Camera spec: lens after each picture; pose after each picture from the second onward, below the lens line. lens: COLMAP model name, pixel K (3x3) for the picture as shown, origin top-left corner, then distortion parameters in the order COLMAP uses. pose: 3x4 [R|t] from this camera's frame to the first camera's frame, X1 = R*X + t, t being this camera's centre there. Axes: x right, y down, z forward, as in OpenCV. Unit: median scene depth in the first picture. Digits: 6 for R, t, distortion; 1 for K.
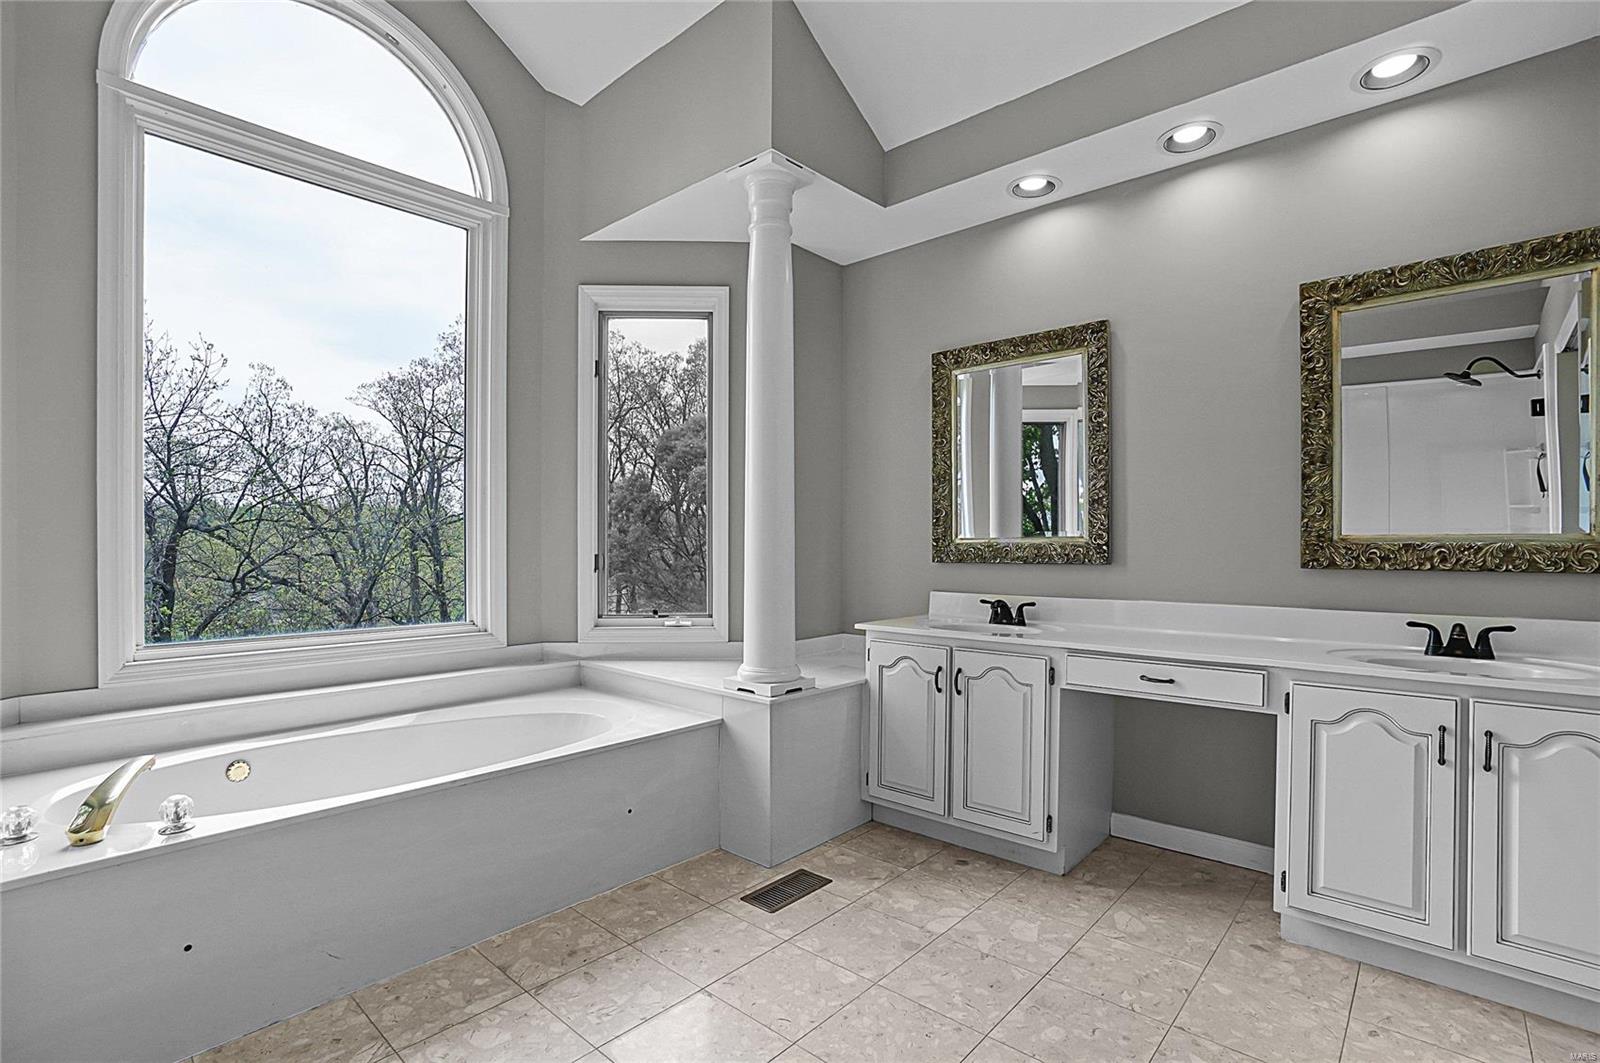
lens RADIAL K [[772.9, 0, 795.5], [0, 772.9, 538.2], [0, 0, 1]] dist [-0.001887, -0.000255]
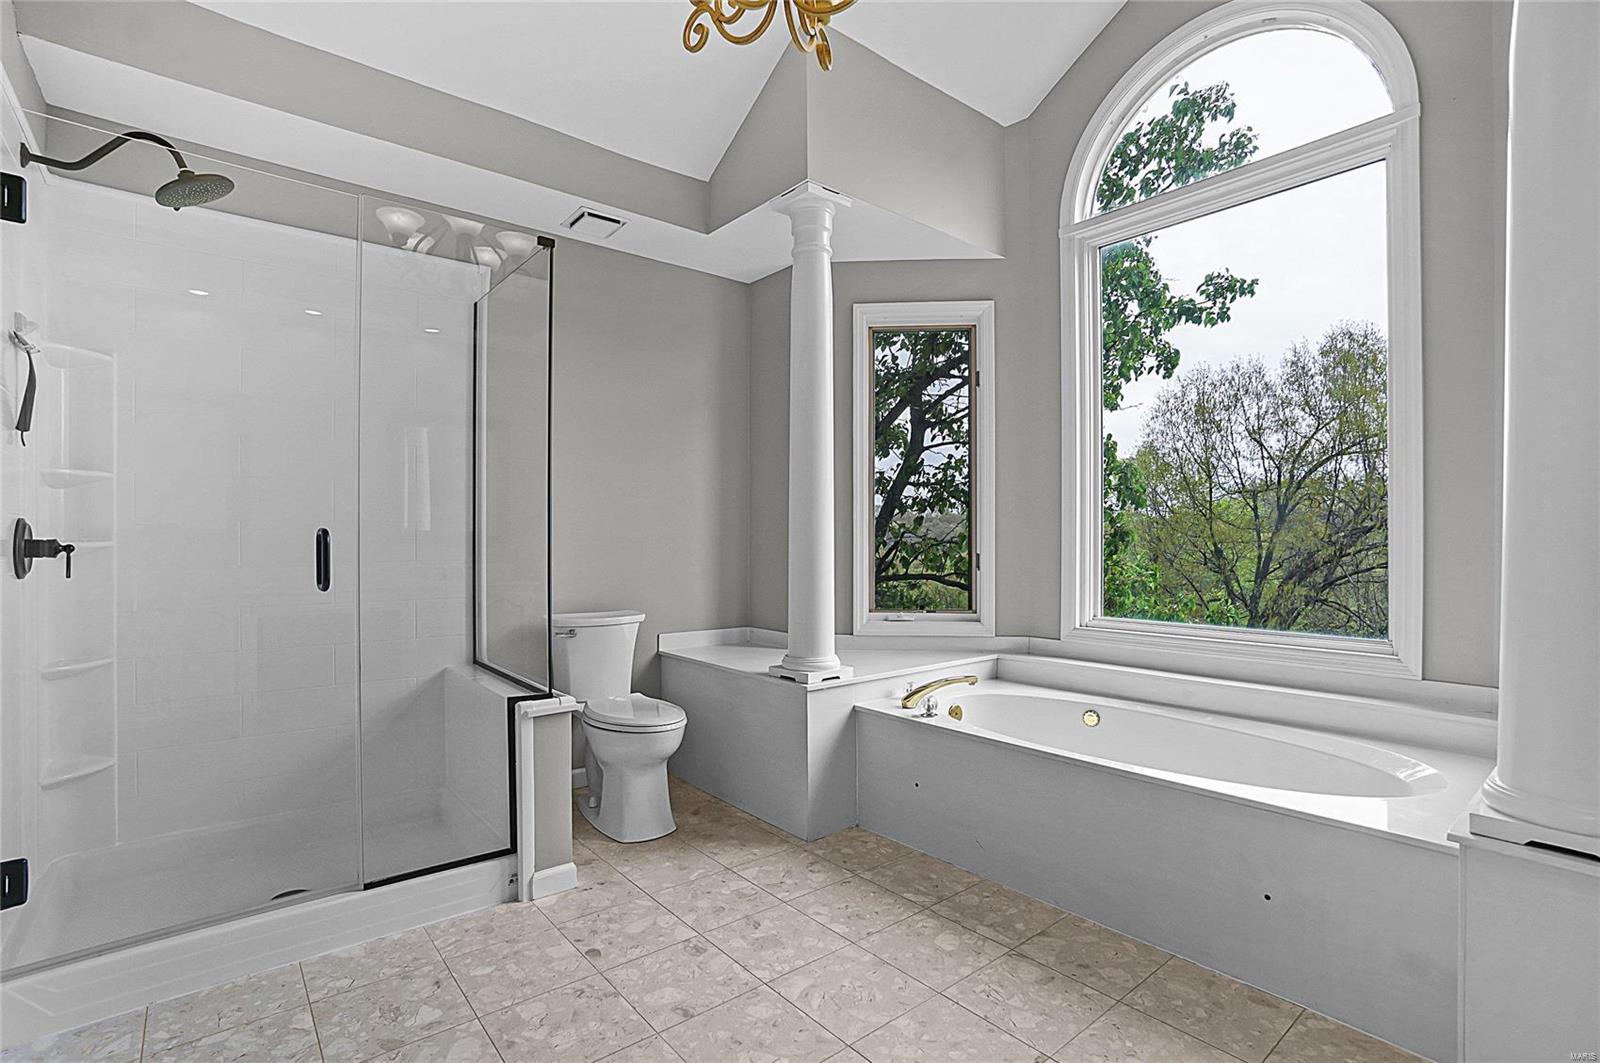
lens RADIAL K [[772.9, 0, 795.5], [0, 772.9, 538.2], [0, 0, 1]] dist [-0.001887, -0.000255]
pose [[-0.143162, -0.003174, -0.989694, 0.661045], [0.002964, 0.999989, -0.003636, 0.000654], [0.989695, -0.003454, -0.143151, 0.710794]]
